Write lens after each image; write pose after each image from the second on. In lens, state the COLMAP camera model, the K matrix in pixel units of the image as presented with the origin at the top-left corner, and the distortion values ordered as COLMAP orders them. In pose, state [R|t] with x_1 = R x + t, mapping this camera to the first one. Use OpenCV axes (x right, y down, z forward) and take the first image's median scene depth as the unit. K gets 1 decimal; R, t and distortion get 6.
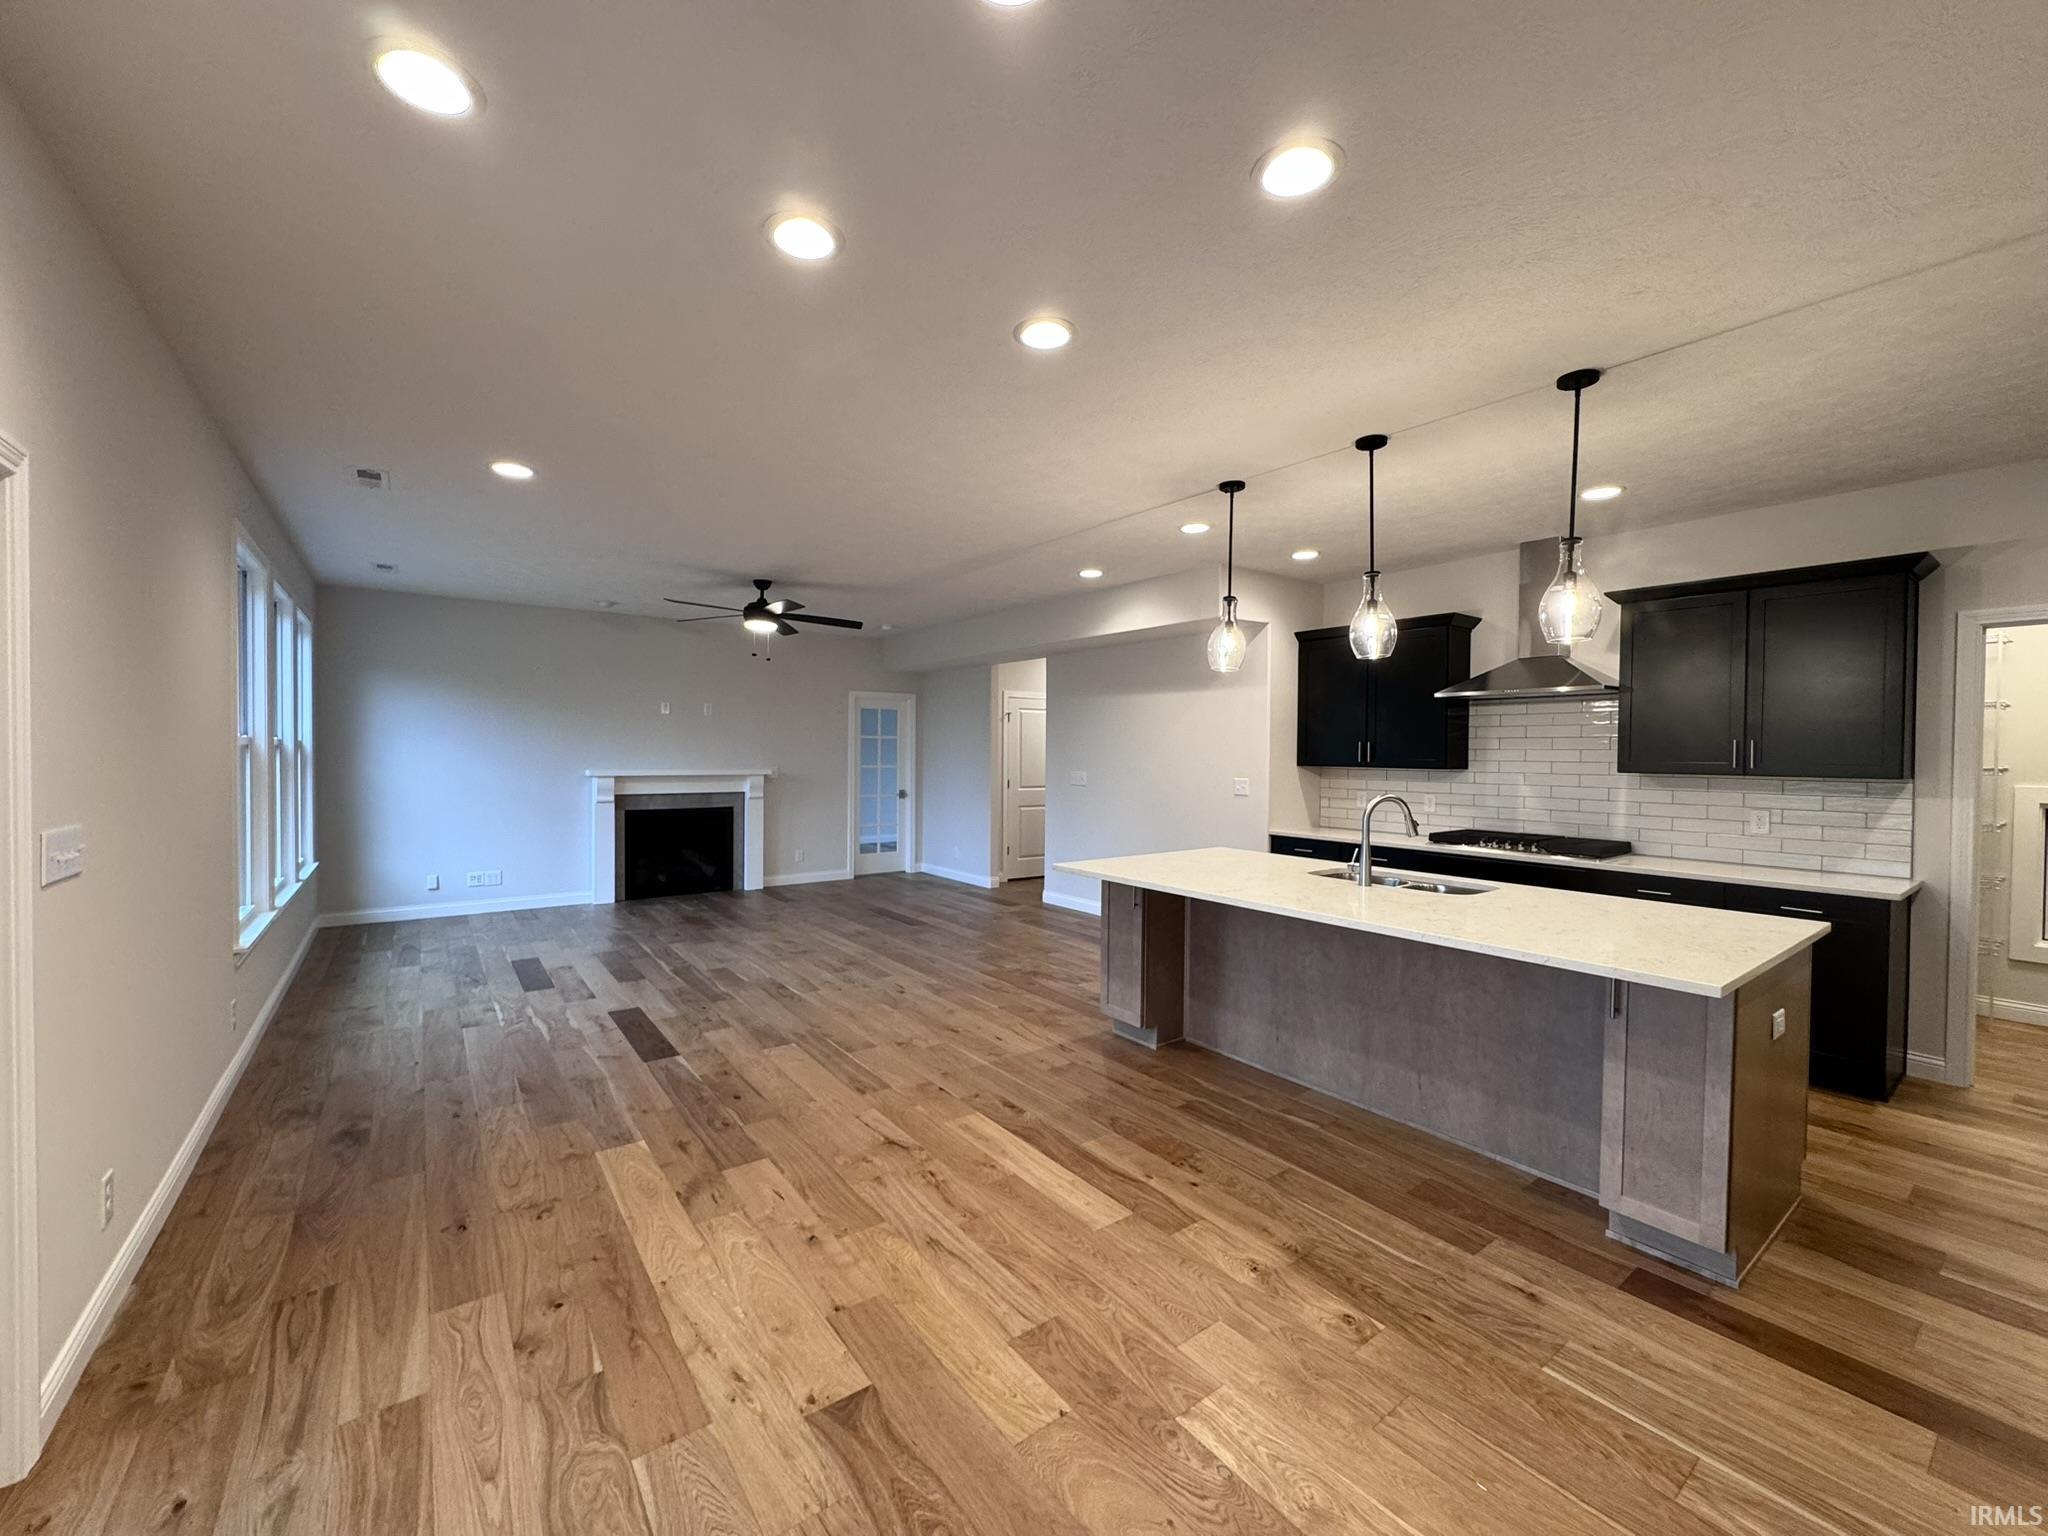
lens RADIAL K [[816.3, 0, 1020.3], [0, 816.3, 763.6], [0, 0, 1]] dist [-0.004125, 0.000741]
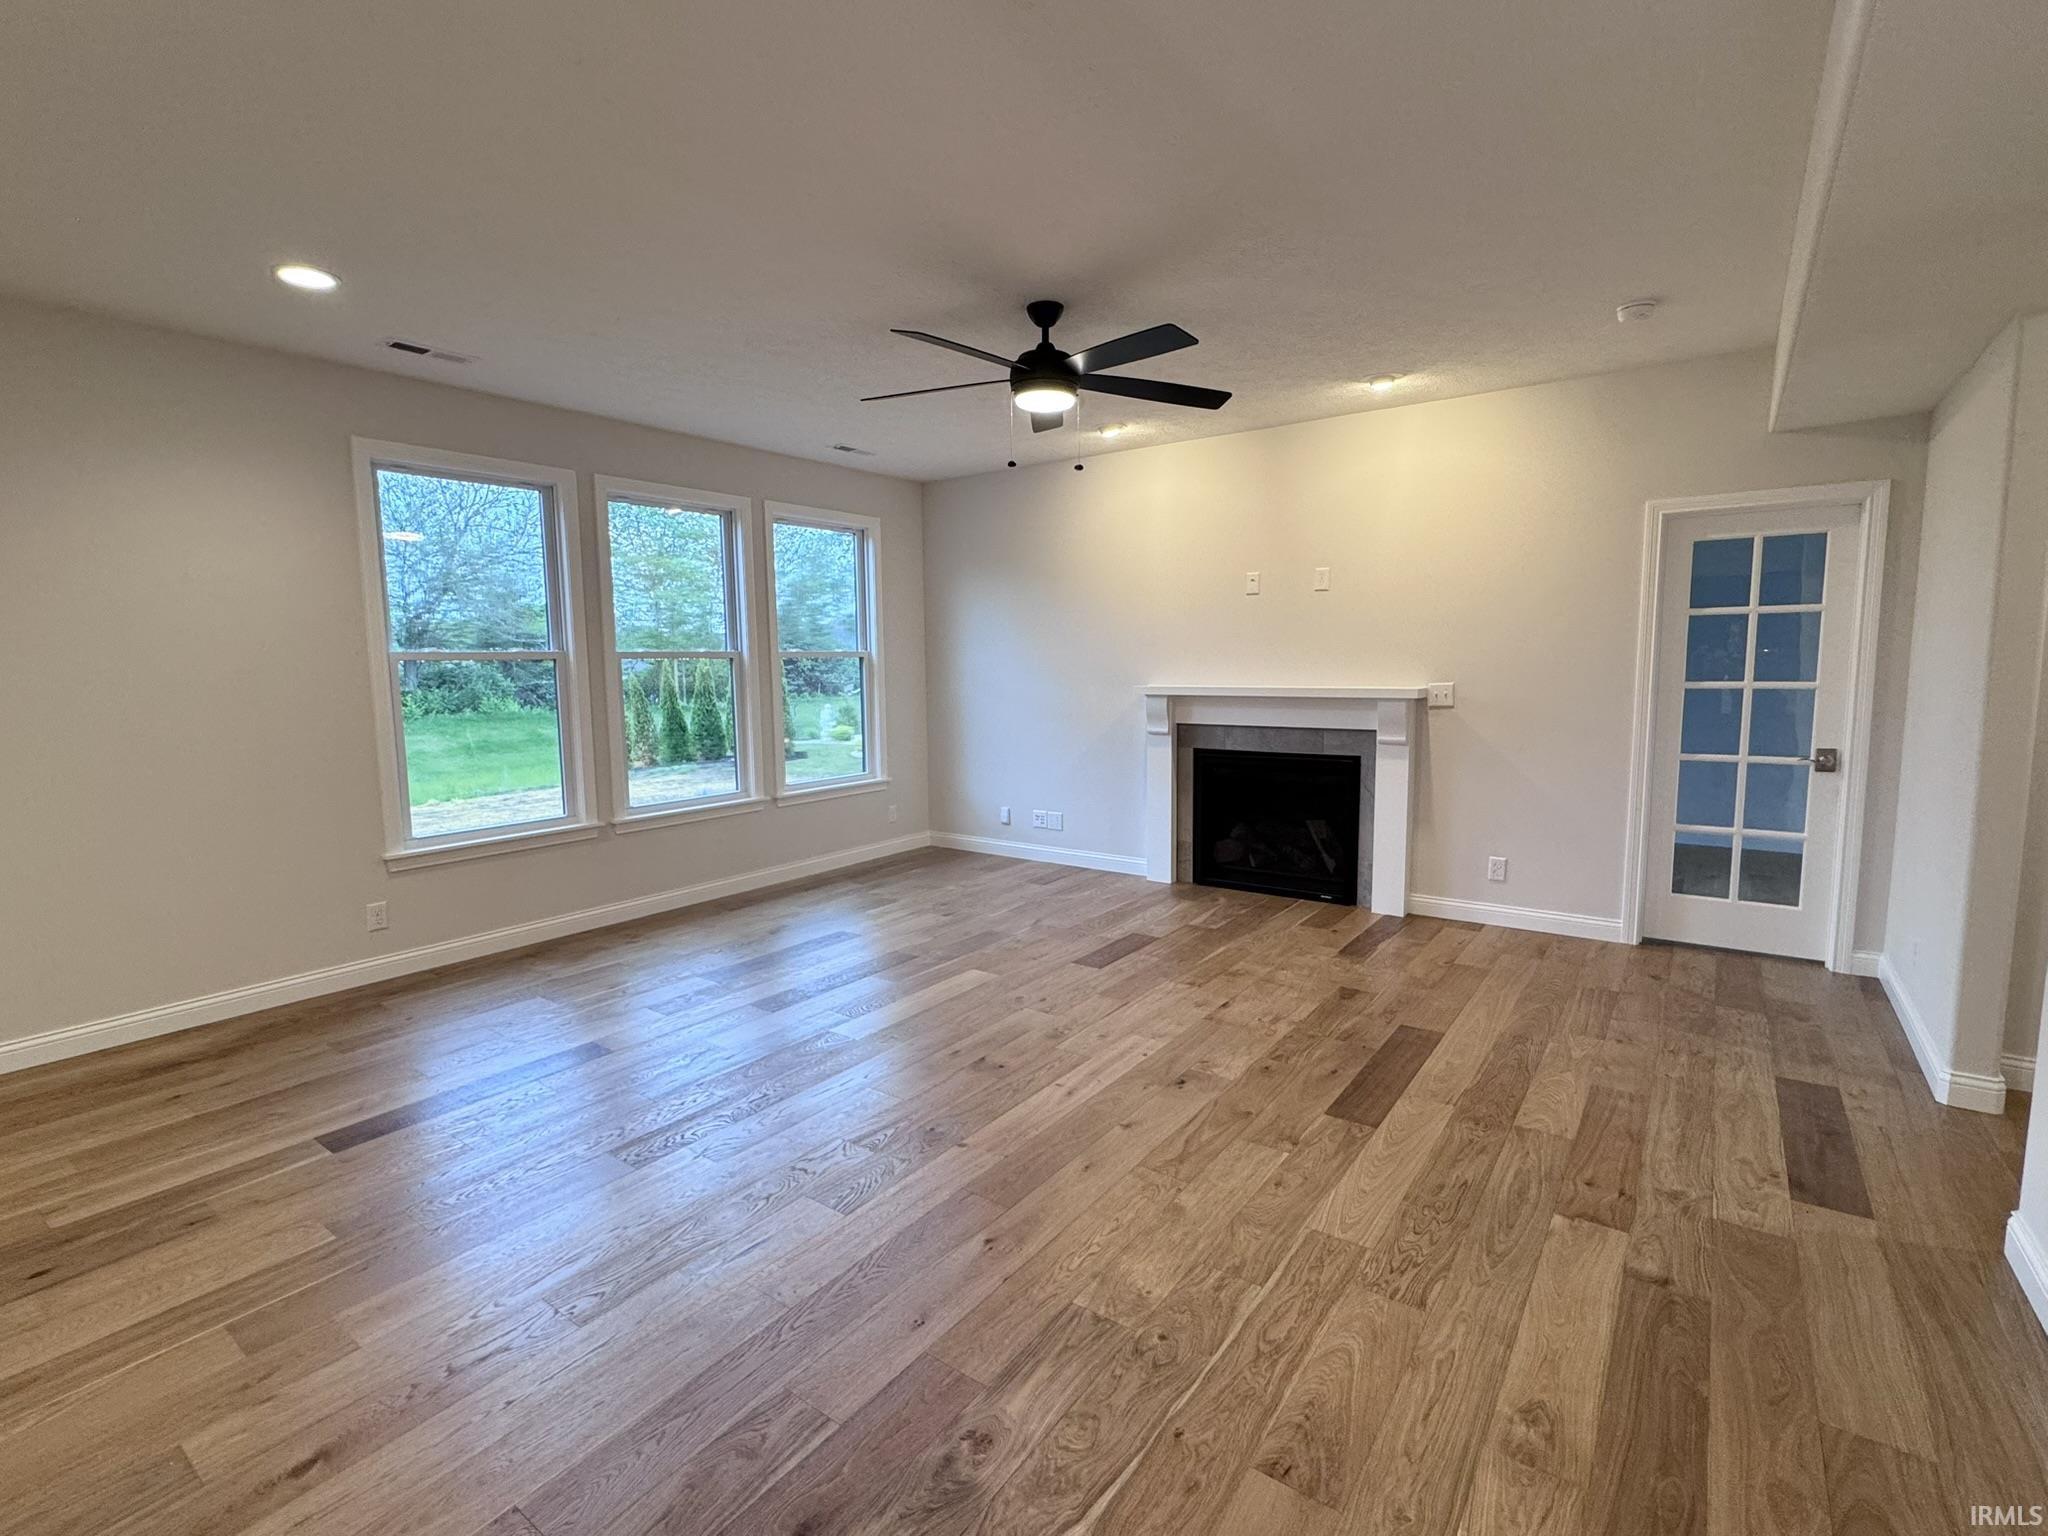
lens RADIAL K [[946.0, 0, 1025.9], [0, 946.0, 768.7], [0, 0, 1]] dist [0.003912, -0.000106]
pose [[0.297336, 0.098146, -0.949715, 0.381903], [0.000780, 0.994677, 0.103037, -0.008442], [0.954773, -0.031377, 0.295676, 1.244457]]
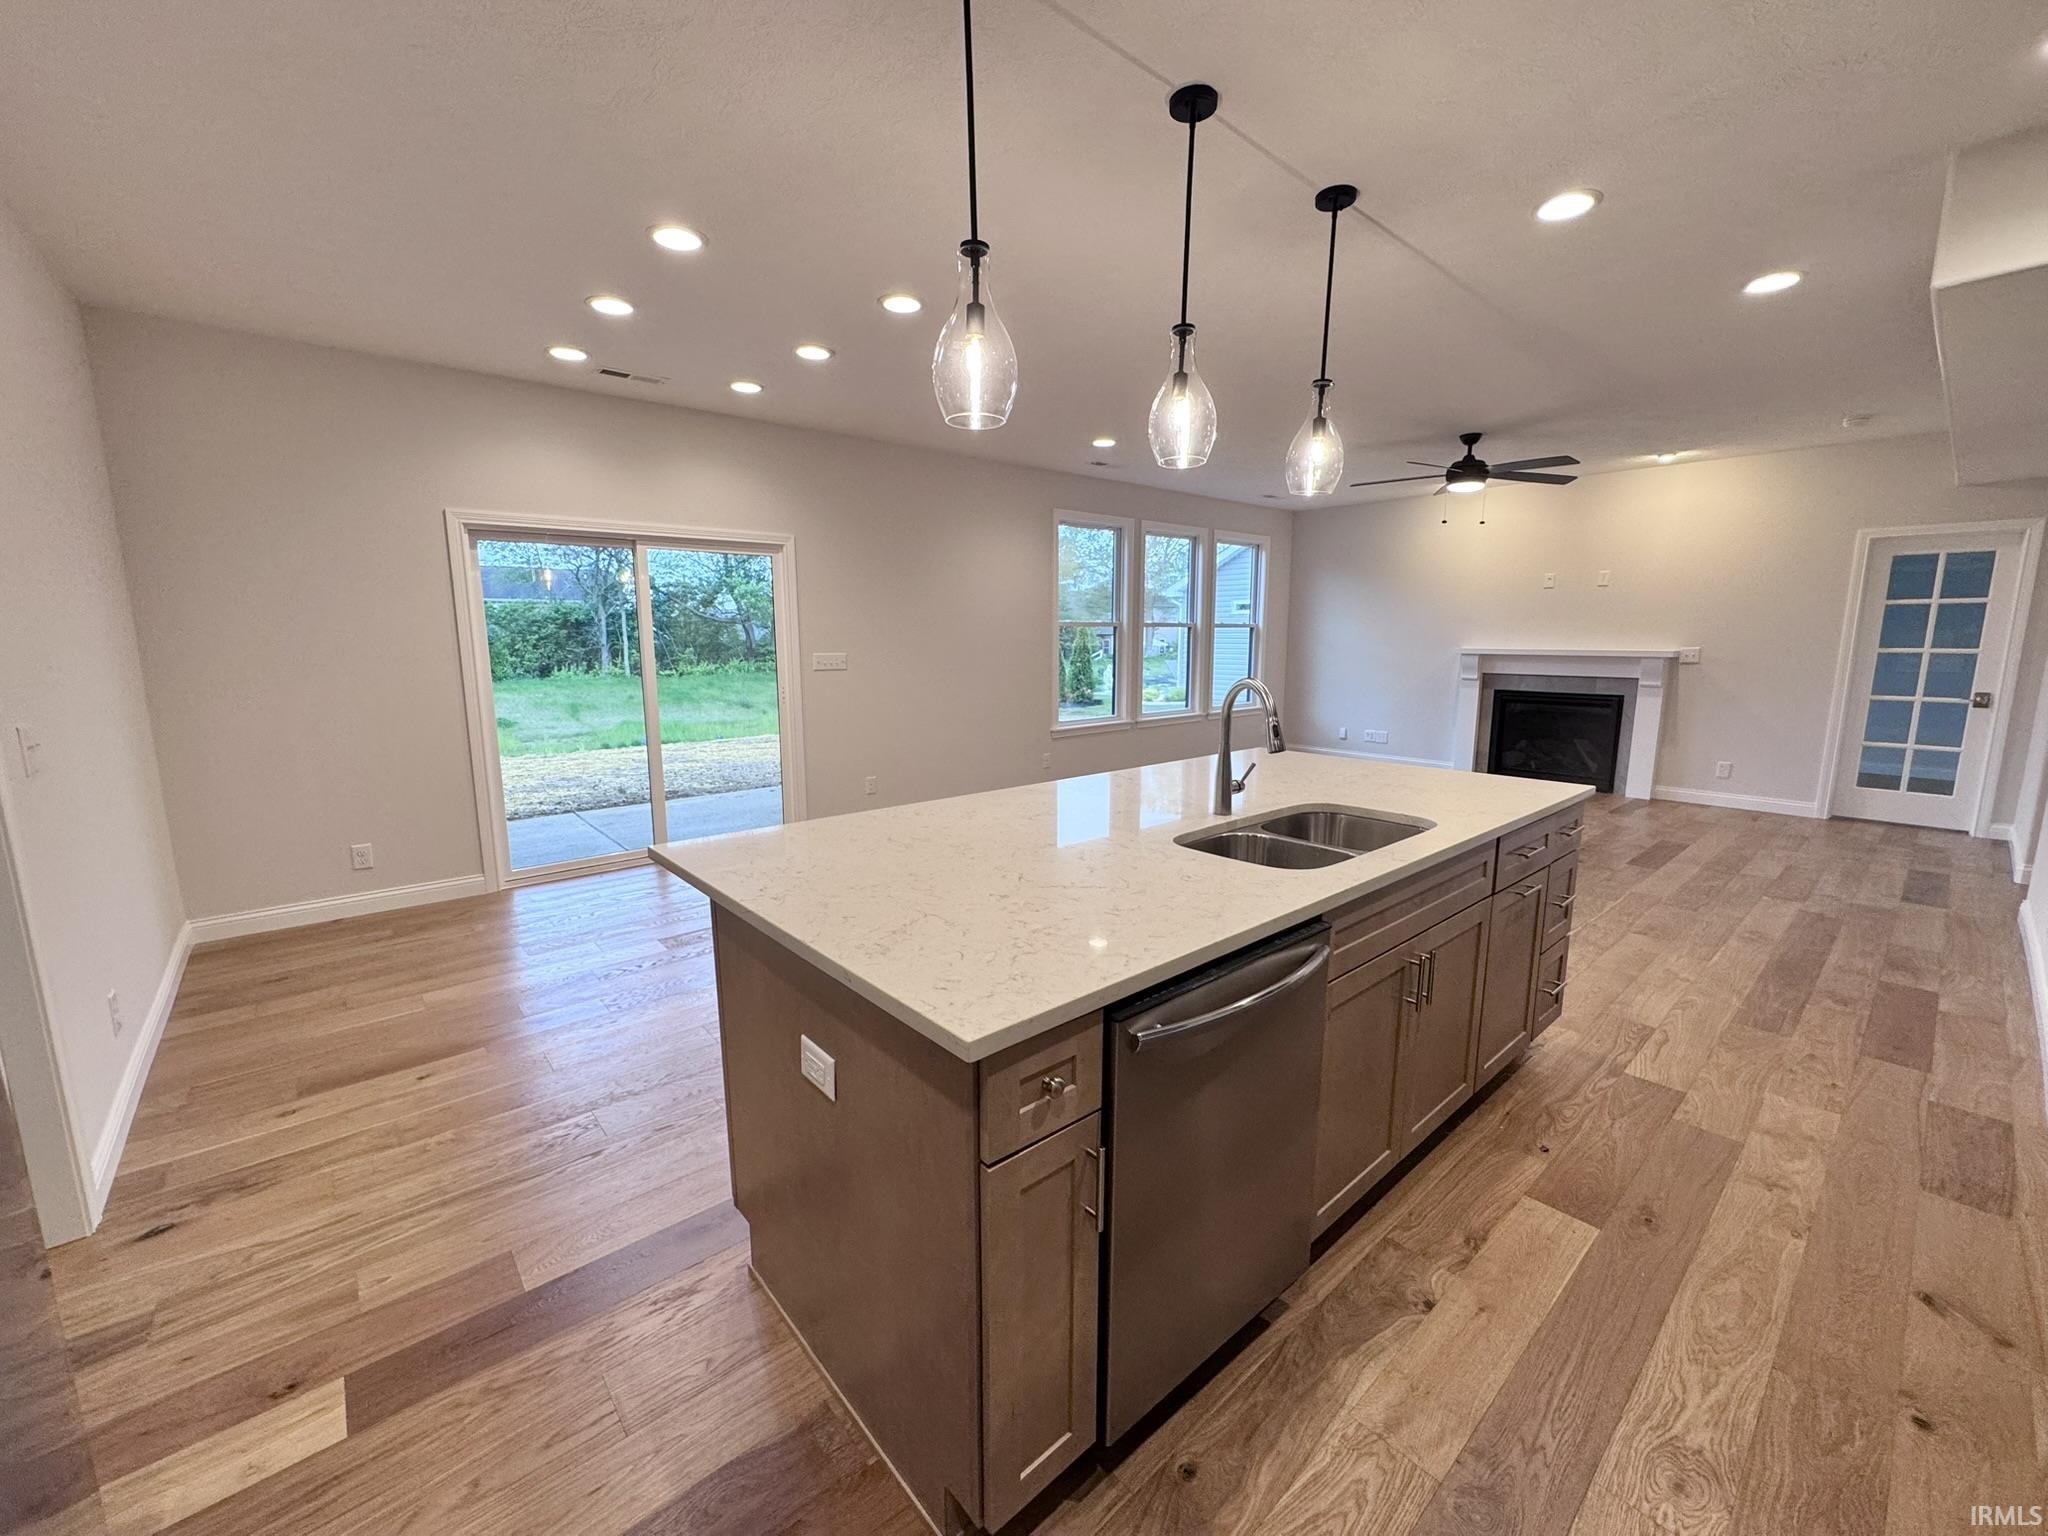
lens RADIAL K [[816.3, 0, 1019.1], [0, 816.3, 766.4], [0, 0, 1]] dist [-0.004125, 0.000741]
pose [[0.072548, 0.152777, -0.985594, 0.904853], [-0.011786, 0.988261, 0.152322, 0.010922], [0.997295, 0.000566, 0.073497, 0.668999]]
